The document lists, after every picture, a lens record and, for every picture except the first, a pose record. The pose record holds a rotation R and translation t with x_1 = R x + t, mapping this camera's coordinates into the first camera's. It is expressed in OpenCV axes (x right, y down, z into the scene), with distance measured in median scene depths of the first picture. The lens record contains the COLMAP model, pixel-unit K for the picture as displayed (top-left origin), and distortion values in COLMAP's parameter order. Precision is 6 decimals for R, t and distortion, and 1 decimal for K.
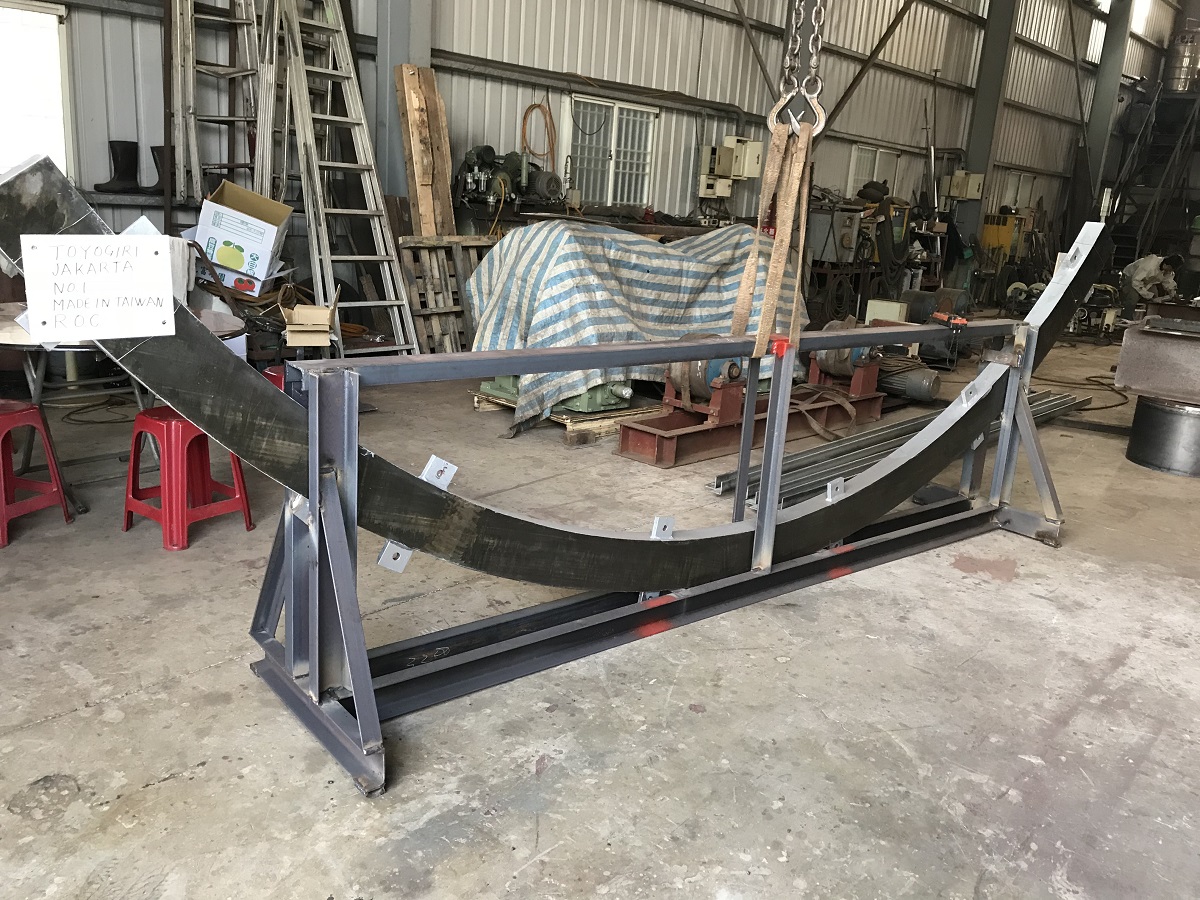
lens RADIAL K [[975.6, 0, 600.0], [0, 975.6, 450.0], [0, 0, 1]] dist [-0.004184, -0.007668]
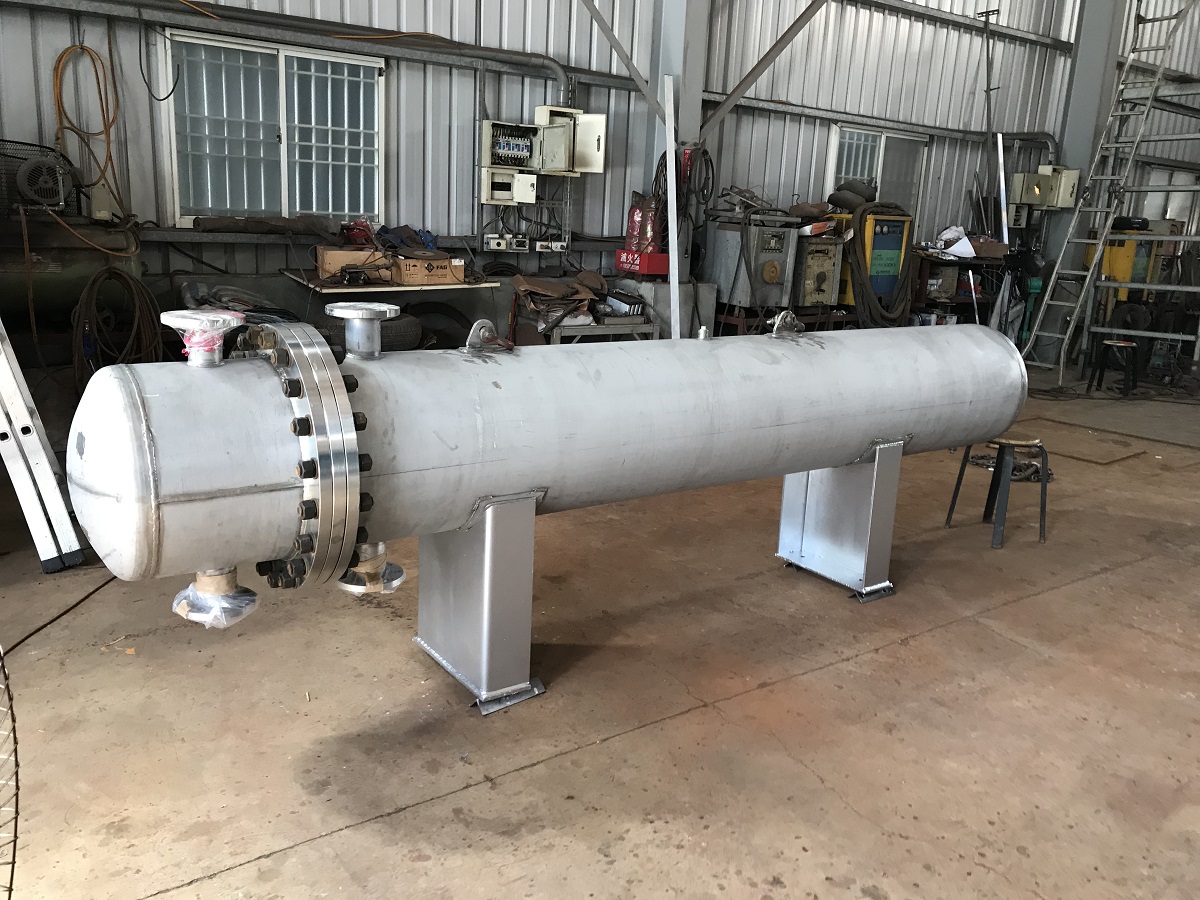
lens RADIAL K [[992.3, 0, 600.0], [0, 992.3, 450.0], [0, 0, 1]] dist [0.001479, 0.004706]
pose [[0.978101, 0.044664, -0.203282, 0.312055], [-0.048854, 0.998684, -0.015634, -0.091709], [0.202316, 0.025223, 0.978995, 0.385753]]
